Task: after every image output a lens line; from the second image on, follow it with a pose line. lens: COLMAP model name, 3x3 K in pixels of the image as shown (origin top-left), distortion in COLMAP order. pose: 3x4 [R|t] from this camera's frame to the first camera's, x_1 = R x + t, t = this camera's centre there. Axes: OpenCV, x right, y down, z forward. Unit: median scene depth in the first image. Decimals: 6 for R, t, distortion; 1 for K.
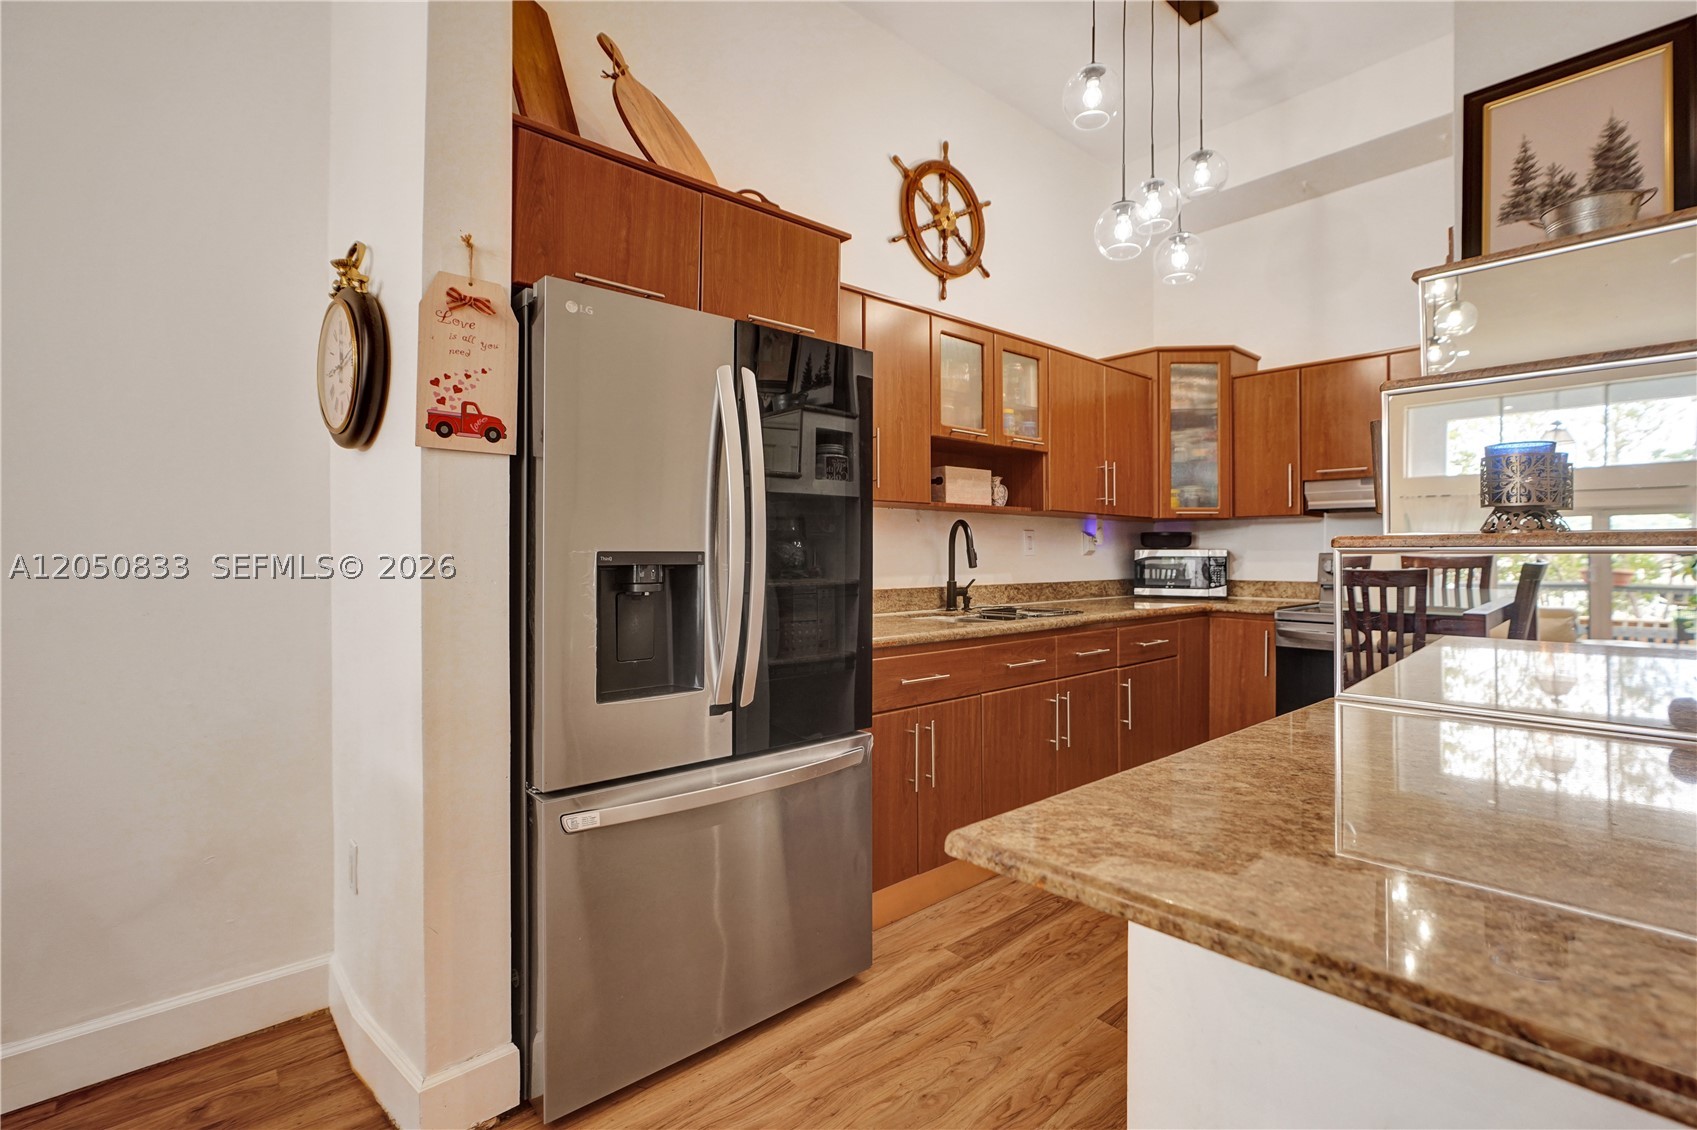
lens RADIAL K [[782.6, 0, 848.8], [0, 782.6, 548.0], [0, 0, 1]] dist [0.000023, 0.000601]
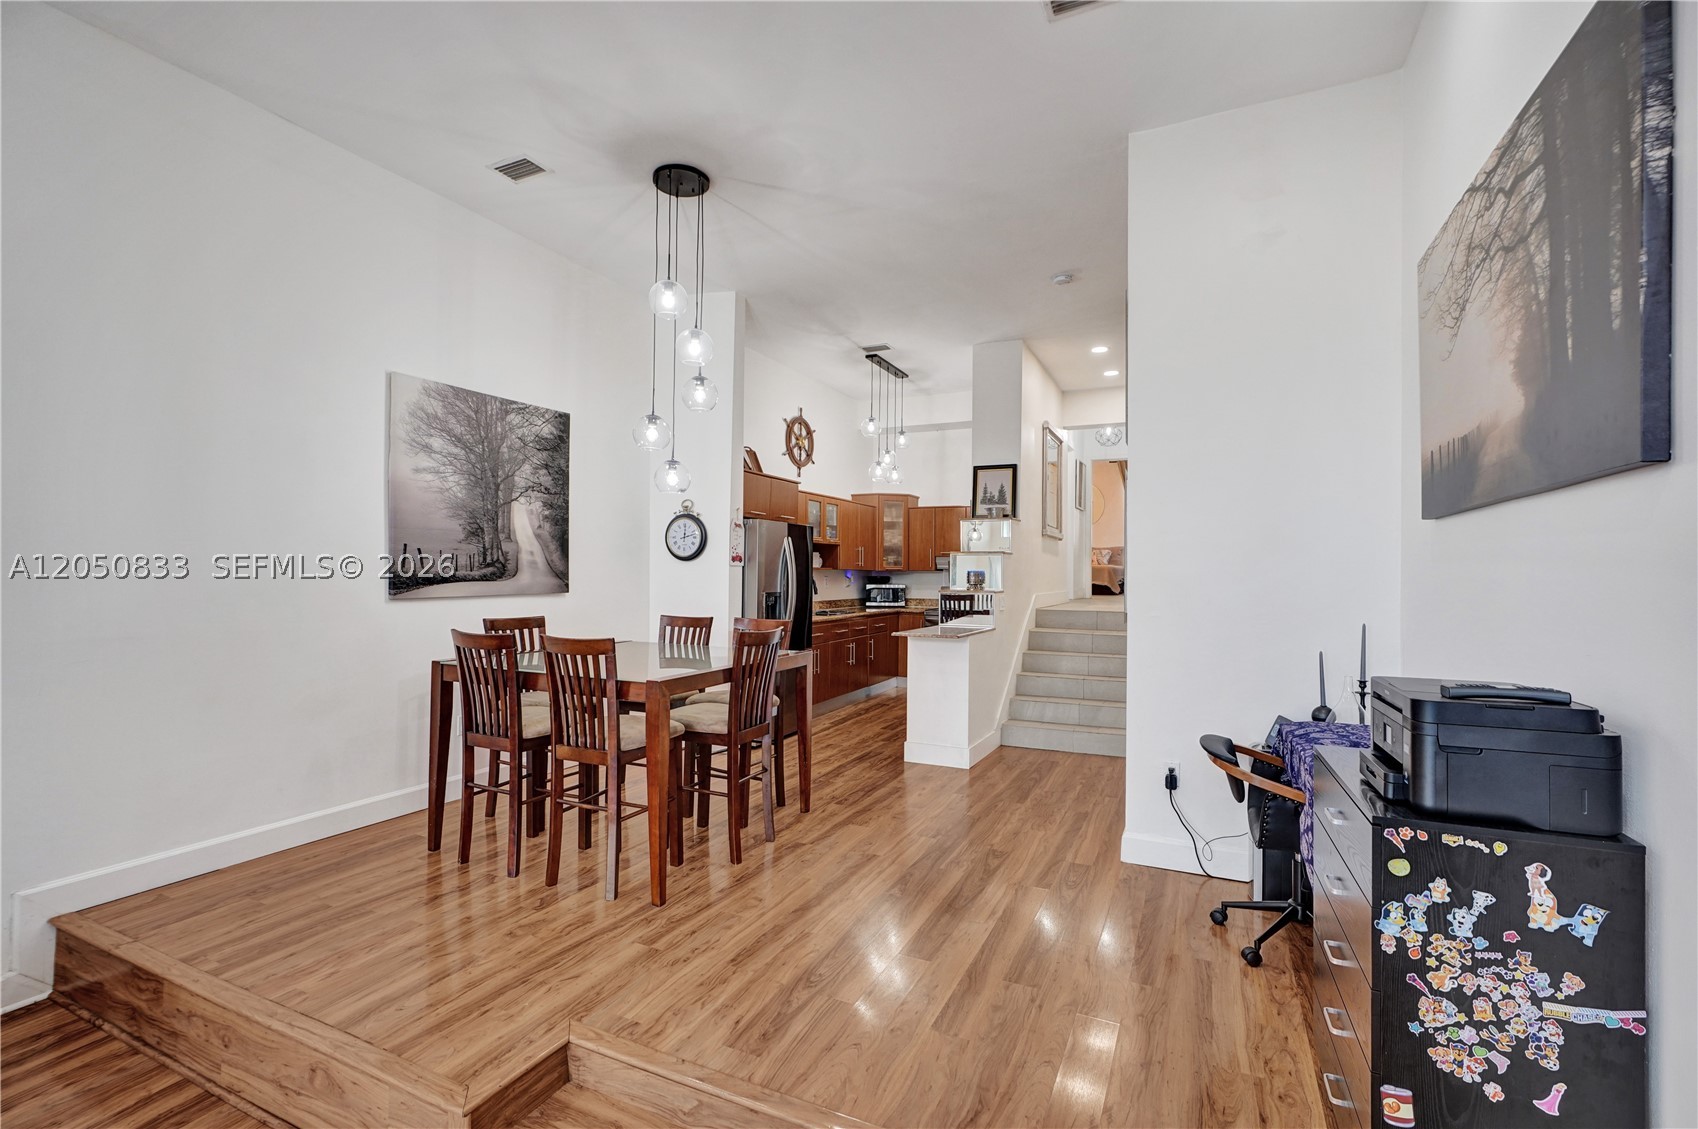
lens RADIAL K [[758.2, 0, 847.4], [0, 758.2, 565.7], [0, 0, 1]] dist [-0.003947, 0.001622]
pose [[0.919752, 0.014335, 0.392237, -0.620582], [-0.014218, 0.999894, -0.003205, -0.051538], [-0.392242, -0.002629, 0.919858, -1.106611]]
